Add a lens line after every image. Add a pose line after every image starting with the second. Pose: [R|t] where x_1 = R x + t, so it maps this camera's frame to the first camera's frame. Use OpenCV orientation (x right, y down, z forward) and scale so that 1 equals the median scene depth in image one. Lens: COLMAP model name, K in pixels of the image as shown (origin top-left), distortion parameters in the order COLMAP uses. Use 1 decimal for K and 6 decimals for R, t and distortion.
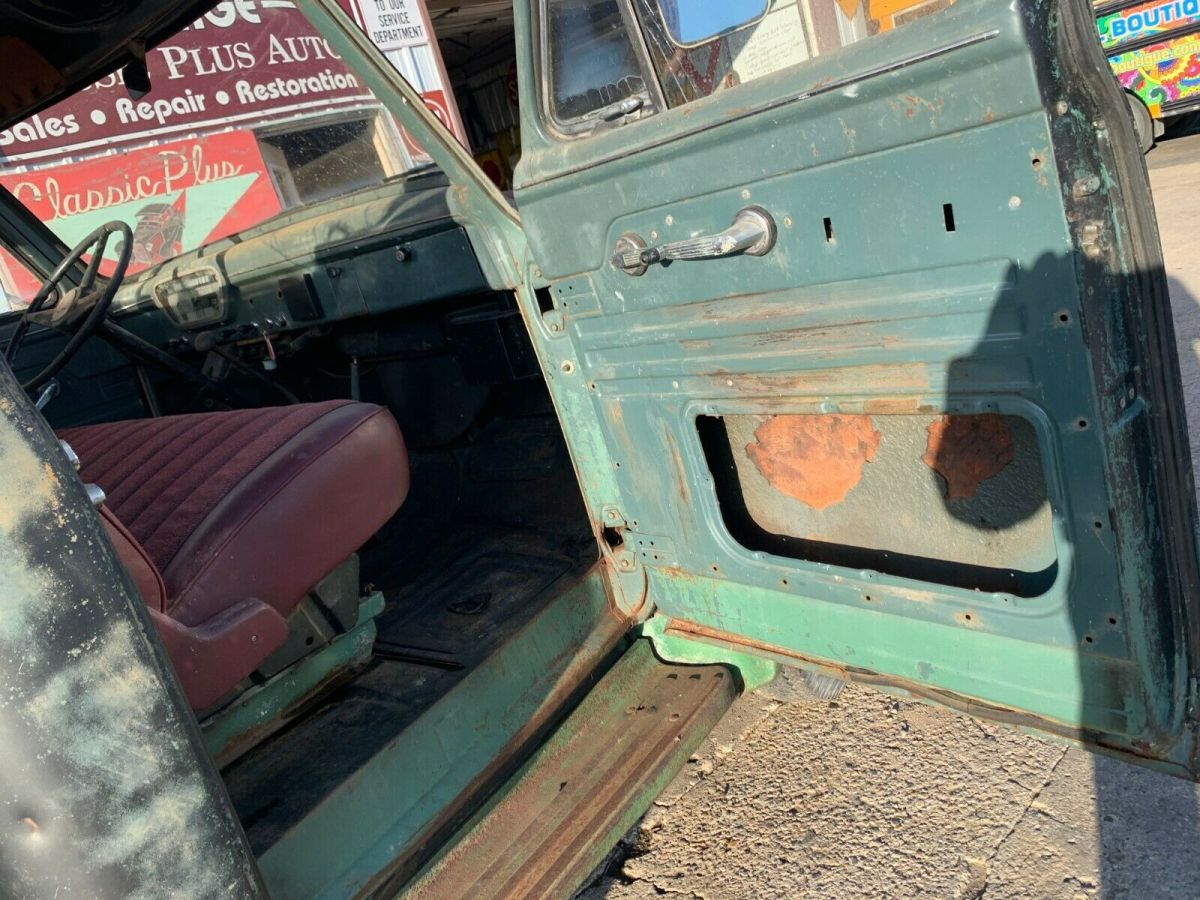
lens RADIAL K [[926.0, 0, 596.4], [0, 926.0, 440.7], [0, 0, 1]] dist [0.031875, -0.035705]
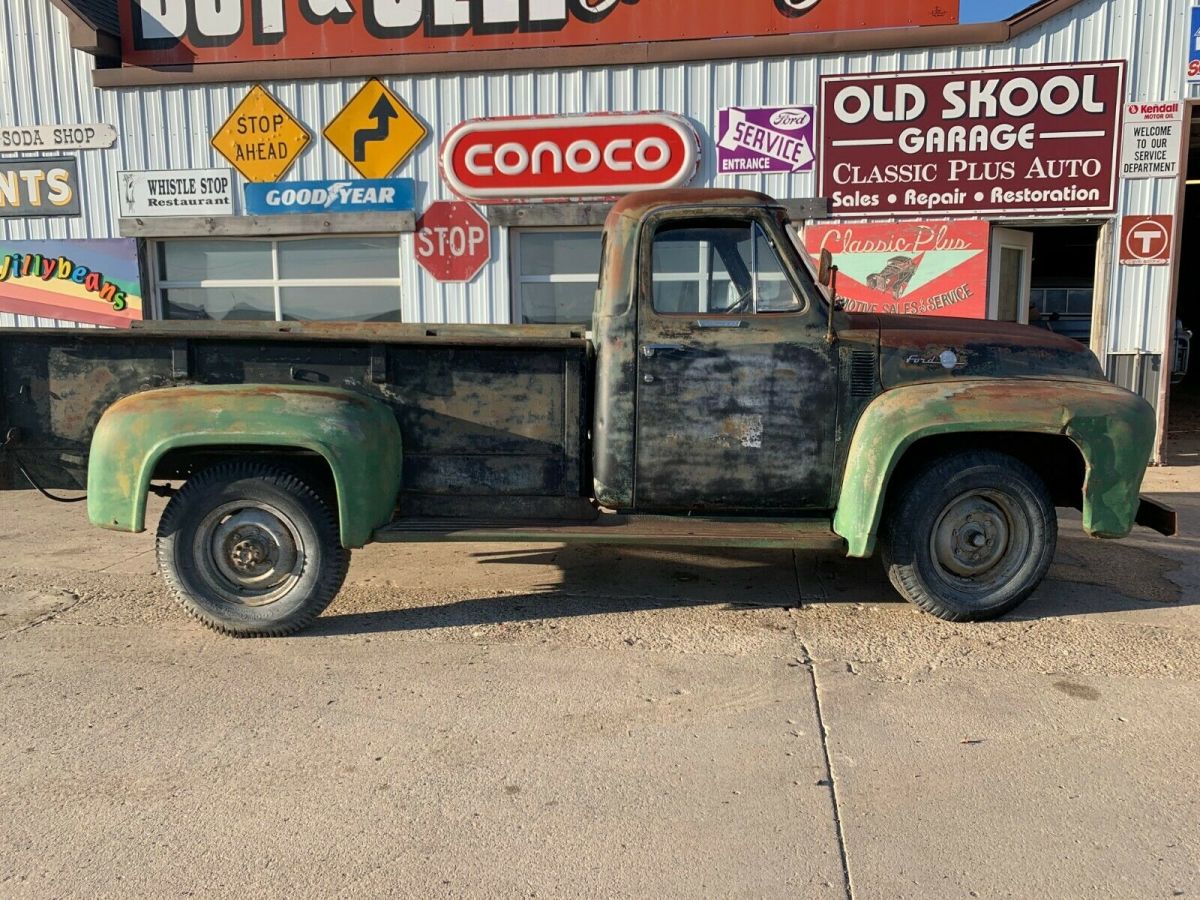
lens RADIAL K [[926.0, 0, 595.8], [0, 926.0, 445.7], [0, 0, 1]] dist [0.031875, -0.035705]
pose [[0.579789, 0.379535, -0.720970, 0.441792], [-0.374551, 0.909992, 0.177835, -0.048001], [0.723572, 0.166934, 0.669759, -0.337360]]
